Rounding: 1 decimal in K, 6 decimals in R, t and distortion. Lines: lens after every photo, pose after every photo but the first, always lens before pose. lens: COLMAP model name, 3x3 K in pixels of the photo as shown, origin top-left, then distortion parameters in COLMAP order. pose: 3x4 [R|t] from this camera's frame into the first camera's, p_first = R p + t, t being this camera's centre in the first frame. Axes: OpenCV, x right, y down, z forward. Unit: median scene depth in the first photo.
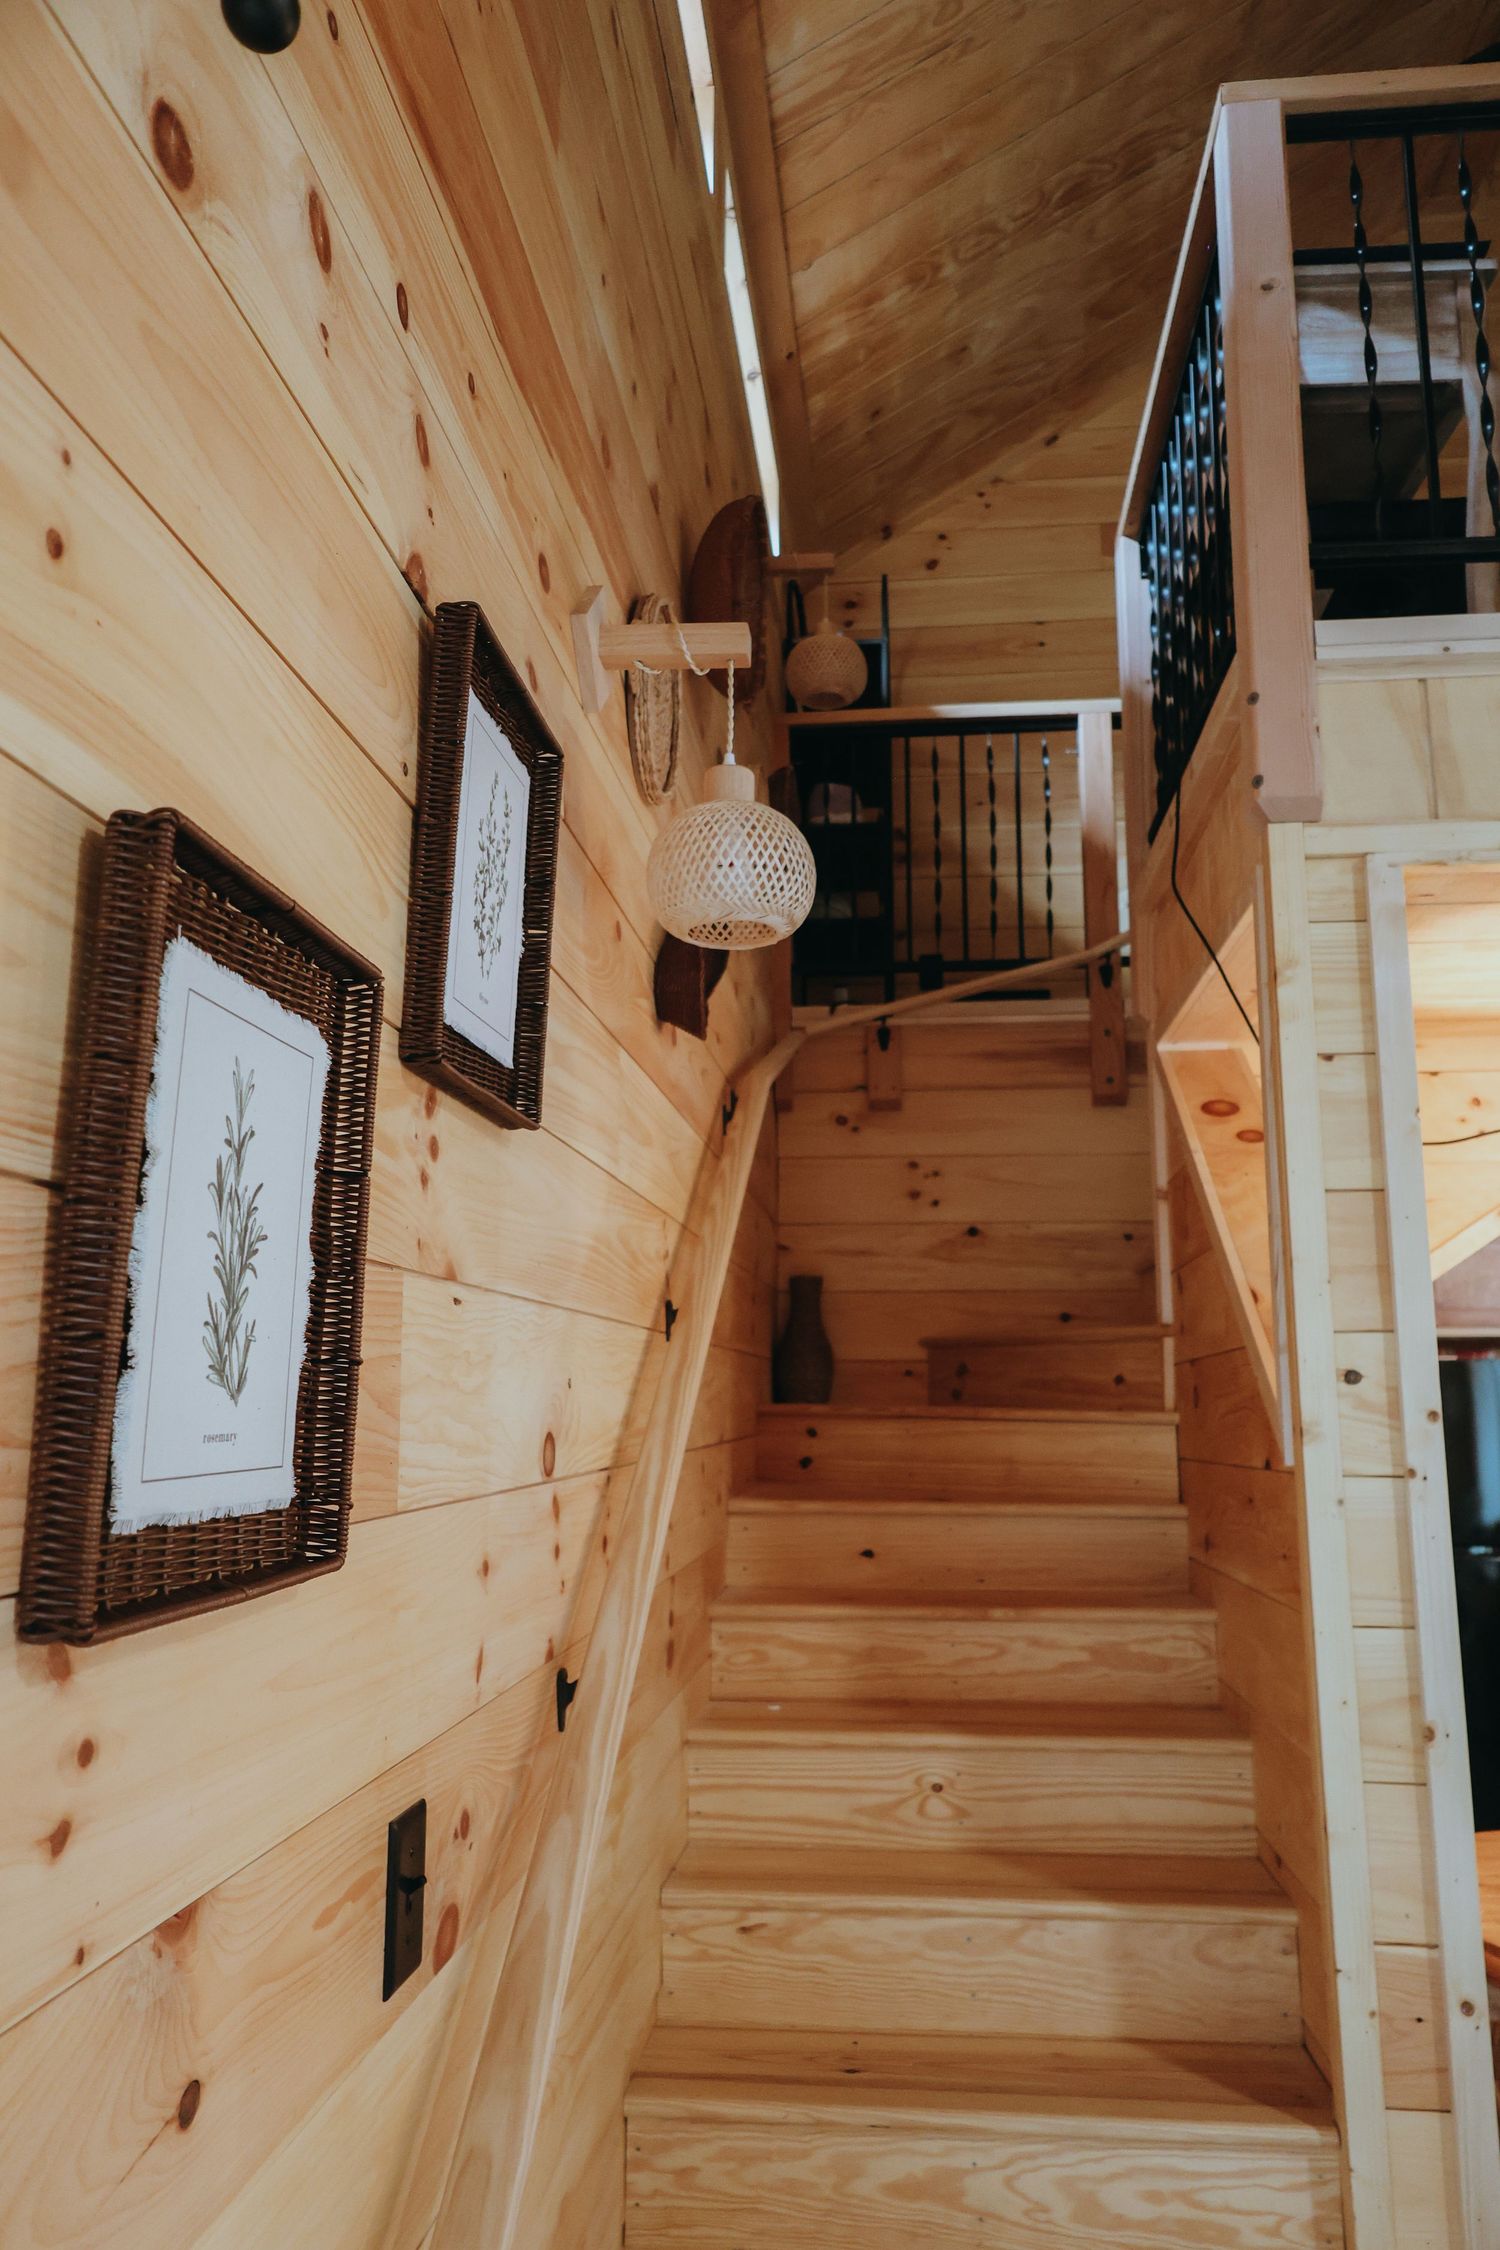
lens RADIAL K [[1558.6, 0, 761.5], [0, 1558.6, 1110.4], [0, 0, 1]] dist [-0.006640, 0.002853]
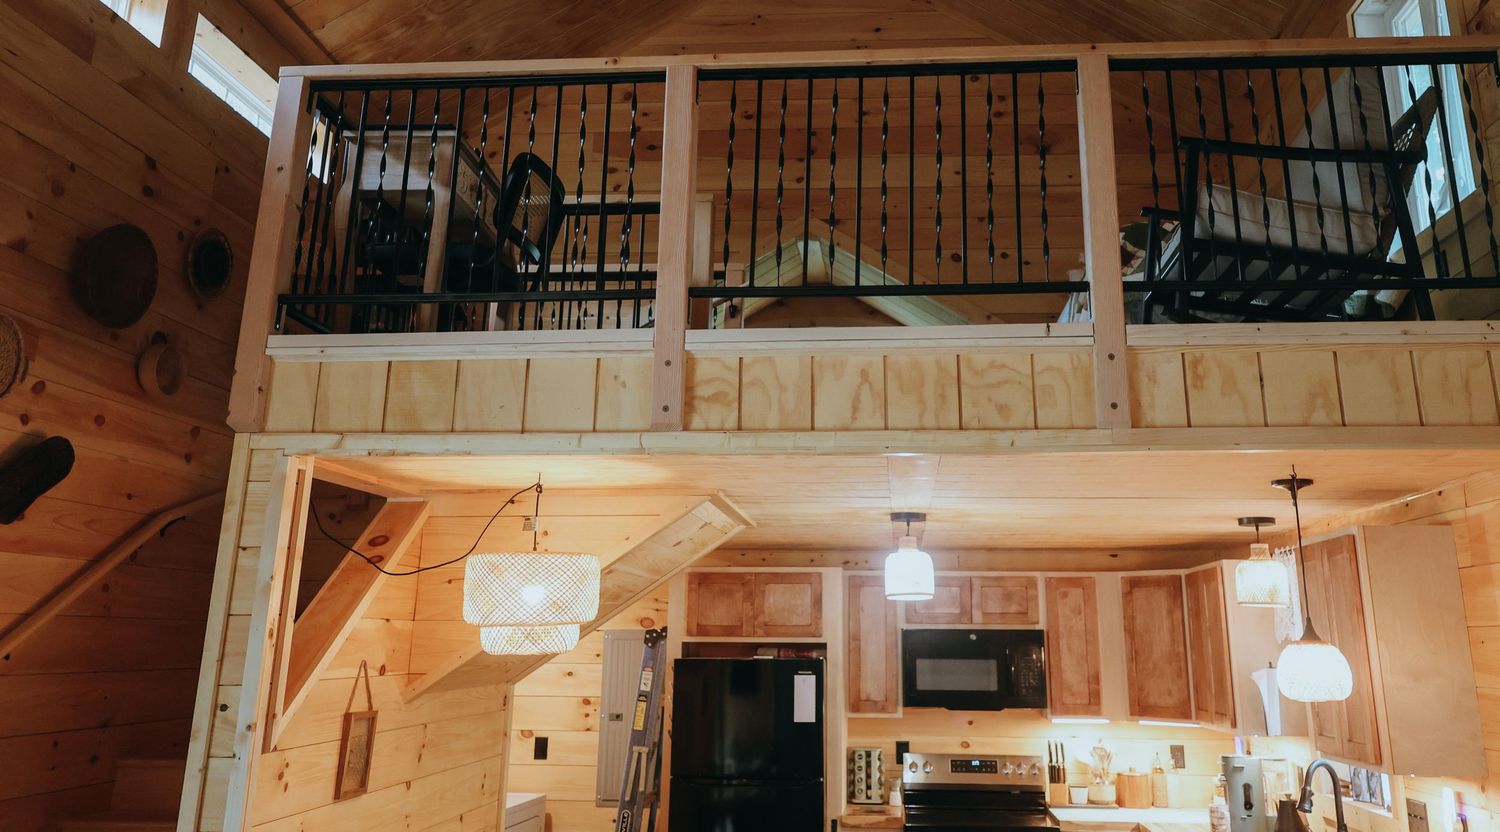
lens RADIAL K [[1184.9, 0, 800.4], [0, 1184.9, 252.0], [0, 0, 1]] dist [-0.022566, -0.001343]
pose [[0.999593, 0.007653, 0.027472, 1.024886], [-0.003975, 0.991308, -0.131503, -0.218625], [-0.028239, 0.131341, 0.990935, -0.595212]]
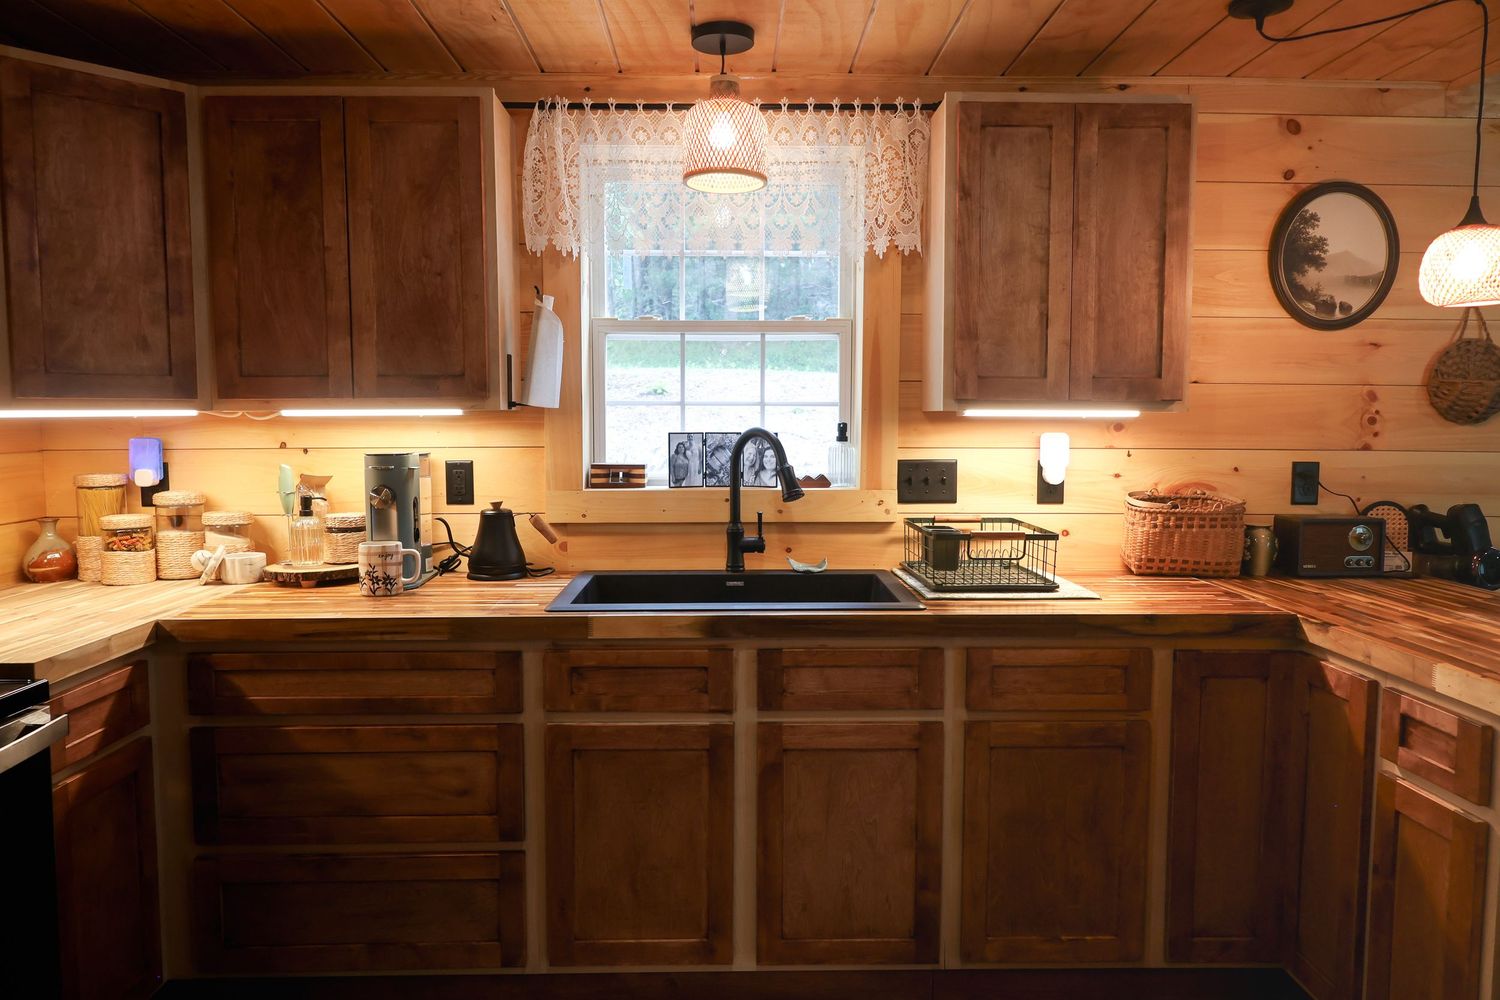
lens RADIAL K [[1039.1, 0, 743.6], [0, 1039.1, 494.1], [0, 0, 1]] dist [-0.006640, 0.002853]
pose [[-0.128375, -0.092646, 0.987389, 0.804244], [-0.187900, 0.979865, 0.067510, 0.403651], [-0.973762, -0.176864, -0.143198, 1.776216]]
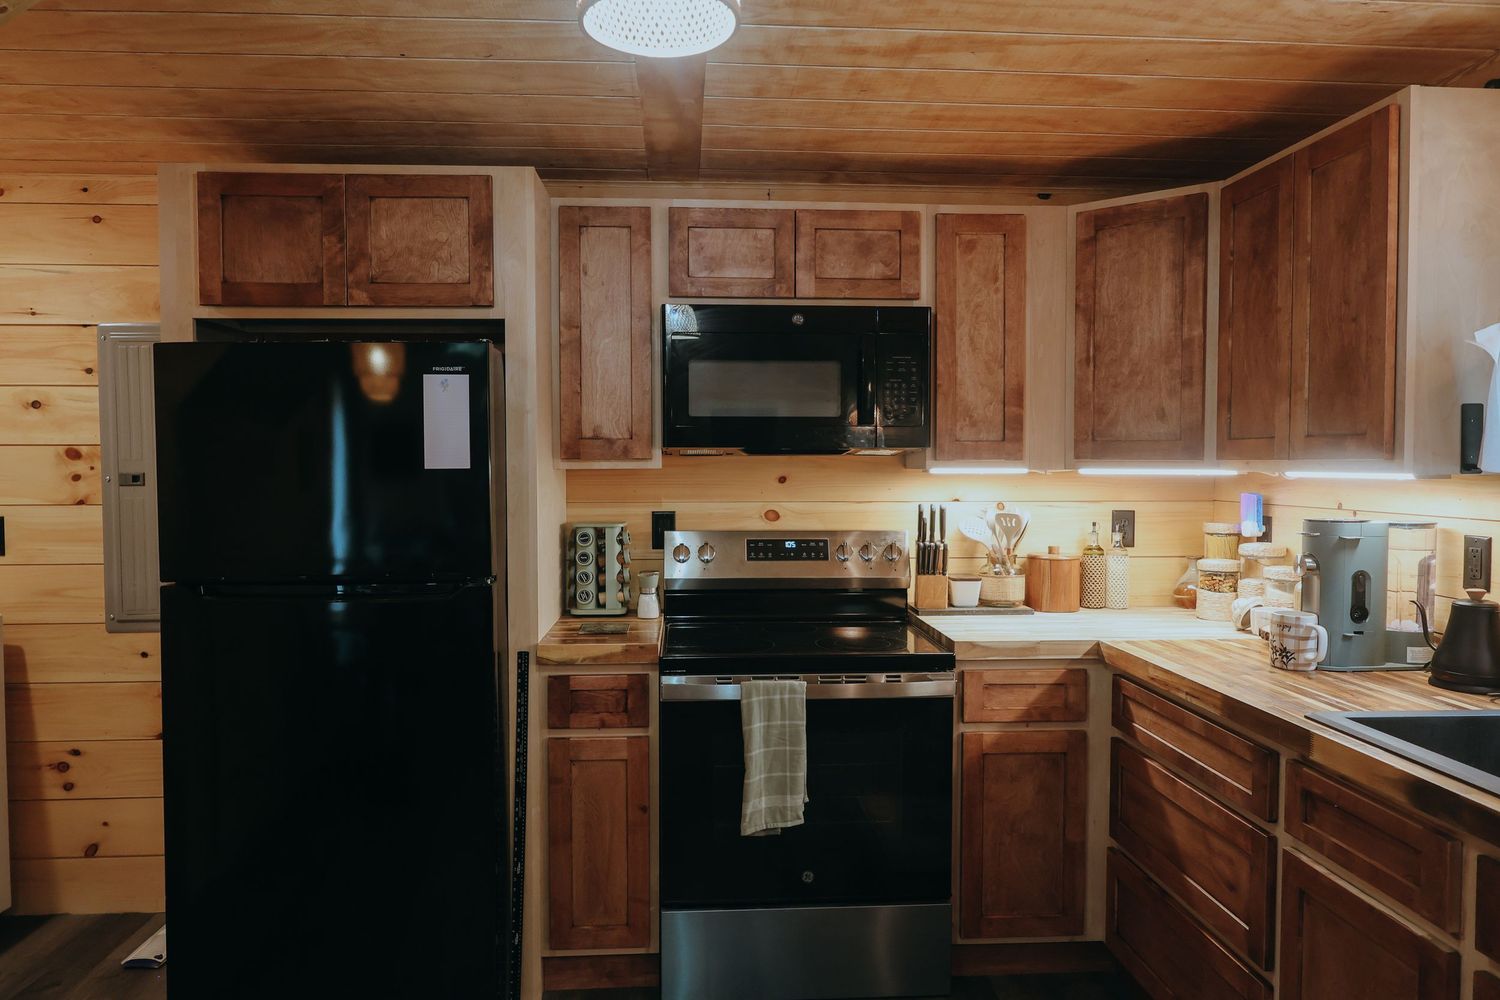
lens RADIAL K [[1039.1, 0, 757.4], [0, 1039.1, 491.7], [0, 0, 1]] dist [-0.006640, 0.002853]
pose [[0.984009, -0.016236, 0.177377, 1.246233], [-0.023078, 0.975821, 0.217349, 0.264745], [-0.176617, -0.217967, 0.959842, 1.083380]]
